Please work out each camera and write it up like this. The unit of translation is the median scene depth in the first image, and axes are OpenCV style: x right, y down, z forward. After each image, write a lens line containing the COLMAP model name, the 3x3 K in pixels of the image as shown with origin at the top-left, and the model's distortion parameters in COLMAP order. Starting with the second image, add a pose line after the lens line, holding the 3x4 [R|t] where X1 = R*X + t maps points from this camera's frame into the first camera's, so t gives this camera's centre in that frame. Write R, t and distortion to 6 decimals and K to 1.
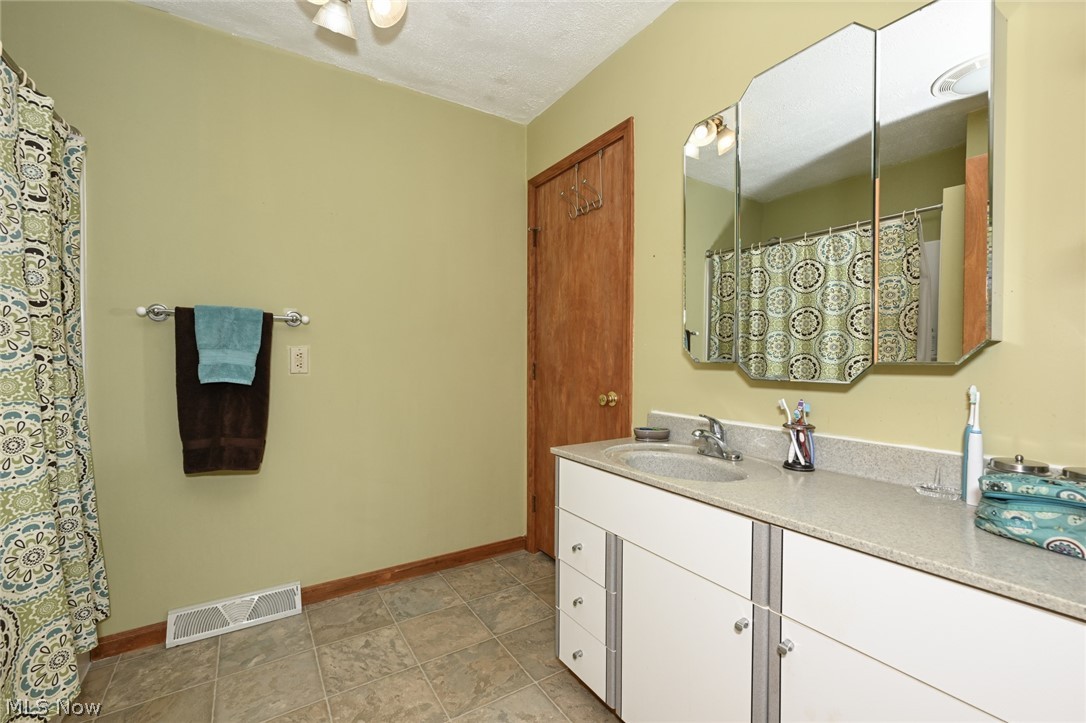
lens RADIAL K [[452.8, 0, 542.2], [0, 452.8, 361.2], [0, 0, 1]] dist [-0.000306, 0.000108]
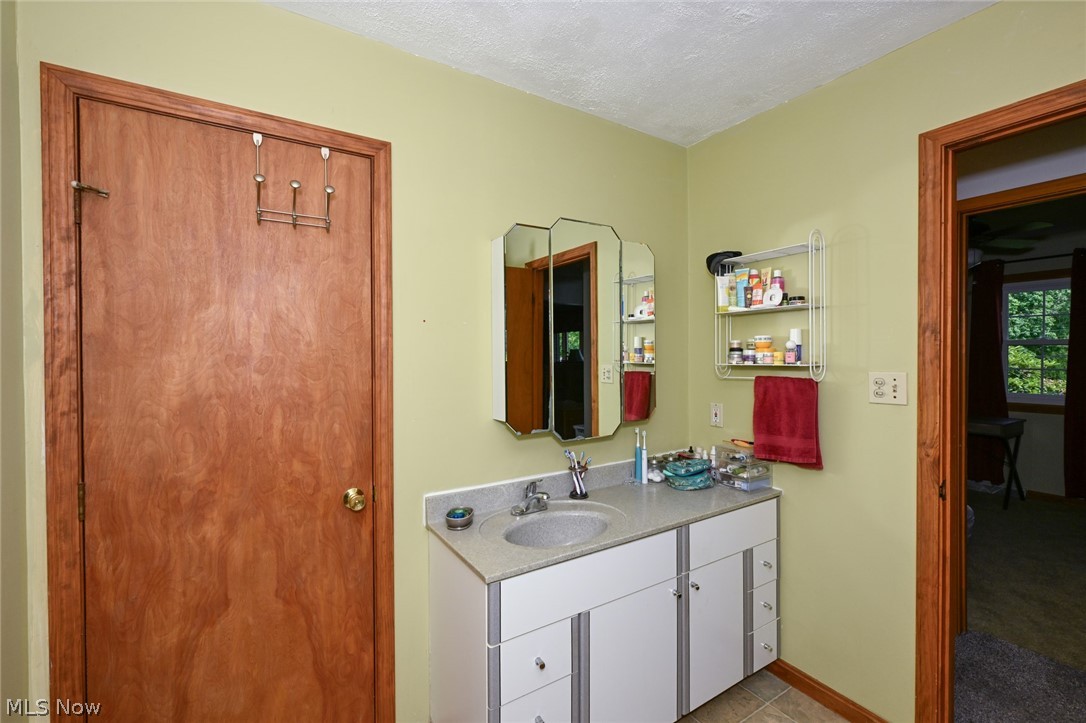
lens RADIAL K [[452.8, 0, 543.6], [0, 452.8, 358.6], [0, 0, 1]] dist [-0.000306, 0.000108]
pose [[0.025221, -0.022761, 0.999423, -0.530595], [0.013052, 0.999663, 0.022438, -0.145622], [-0.999597, 0.012478, 0.025510, 0.616387]]
